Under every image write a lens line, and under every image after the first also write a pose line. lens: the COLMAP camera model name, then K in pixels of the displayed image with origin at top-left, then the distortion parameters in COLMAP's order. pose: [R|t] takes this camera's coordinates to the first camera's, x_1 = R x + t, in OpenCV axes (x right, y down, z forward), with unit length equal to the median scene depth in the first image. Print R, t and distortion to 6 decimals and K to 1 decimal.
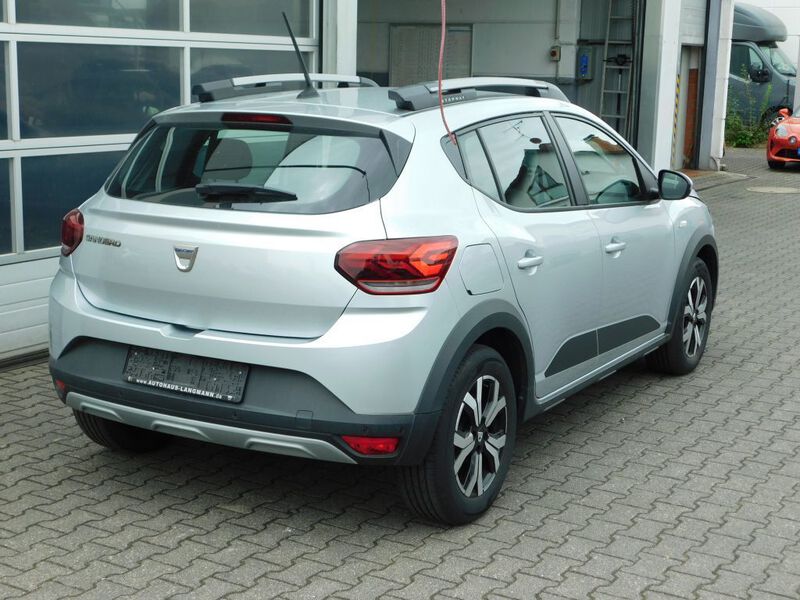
lens RADIAL K [[1235.9, 0, 400.0], [0, 1235.9, 300.0], [0, 0, 1]] dist [0.042279, -0.130703]
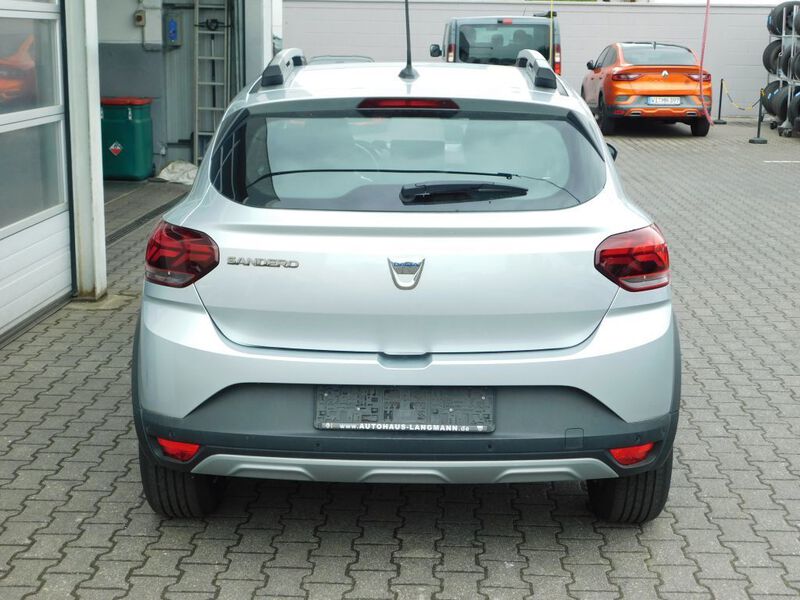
lens RADIAL K [[1235.9, 0, 400.0], [0, 1235.9, 300.0], [0, 0, 1]] dist [0.042279, -0.130703]
pose [[0.871078, -0.113465, 0.477859, -0.567473], [0.099041, 0.993542, 0.055373, -0.061328], [-0.481056, -0.000907, 0.876689, 0.257027]]
